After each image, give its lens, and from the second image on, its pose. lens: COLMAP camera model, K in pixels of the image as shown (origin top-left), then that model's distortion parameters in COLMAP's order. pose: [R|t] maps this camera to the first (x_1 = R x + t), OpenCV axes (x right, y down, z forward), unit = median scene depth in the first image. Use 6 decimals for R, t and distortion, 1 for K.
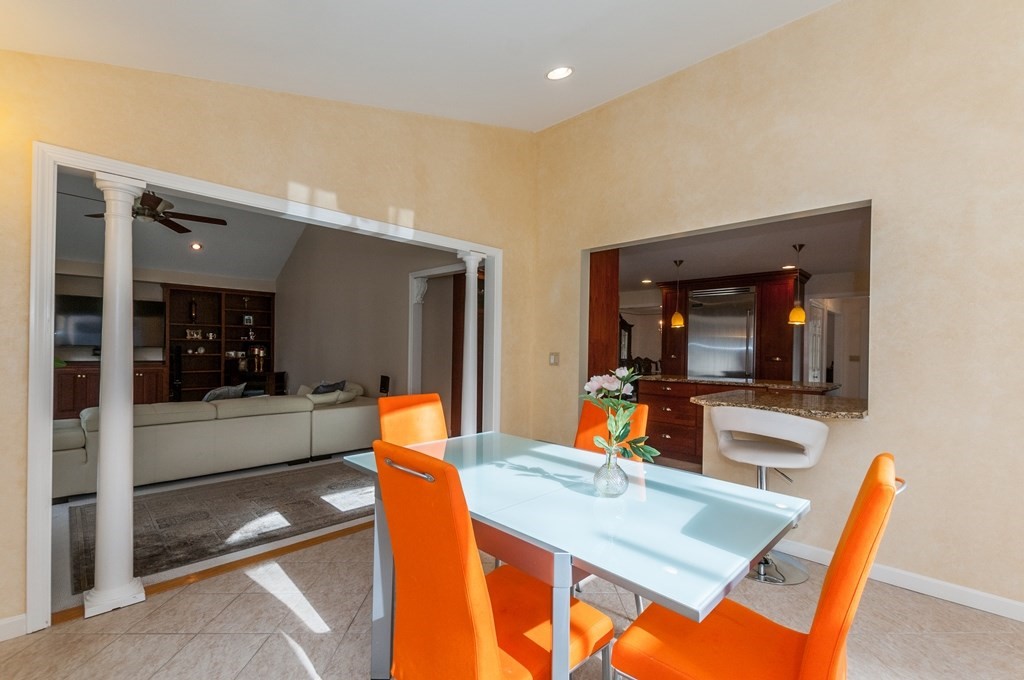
lens RADIAL K [[450.5, 0, 511.5], [0, 450.5, 341.7], [0, 0, 1]] dist [0.000906, 0.000186]
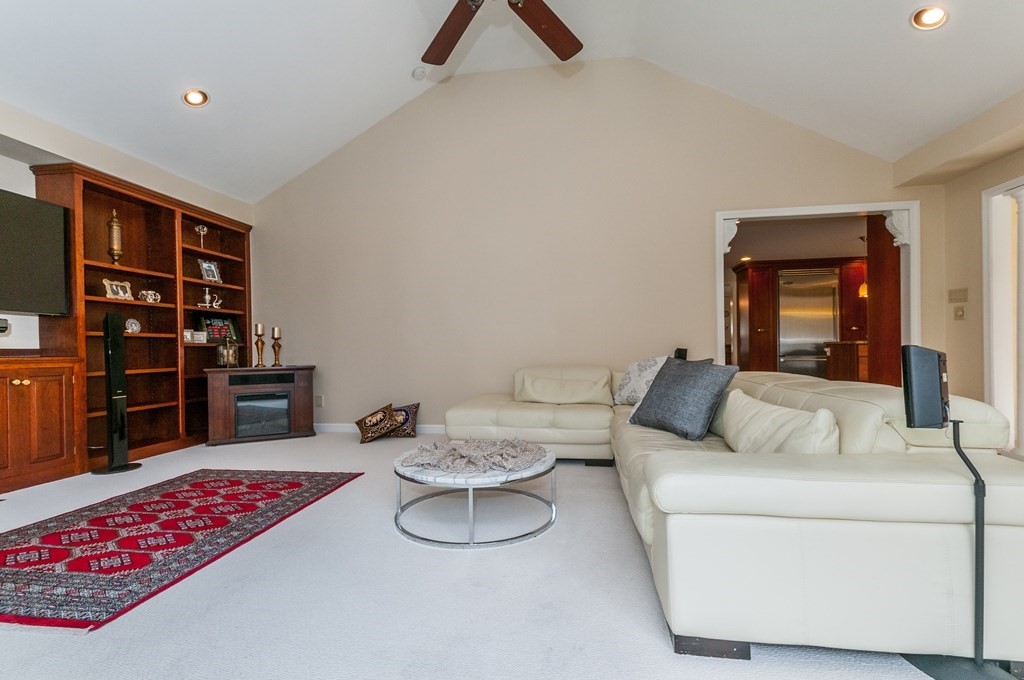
lens RADIAL K [[450.5, 0, 513.7], [0, 450.5, 344.4], [0, 0, 1]] dist [0.000906, 0.000186]
pose [[0.802728, -0.018333, 0.596063, -0.646755], [0.019542, 0.999799, 0.004433, 0.043414], [-0.596025, 0.008090, 0.802925, 0.388412]]
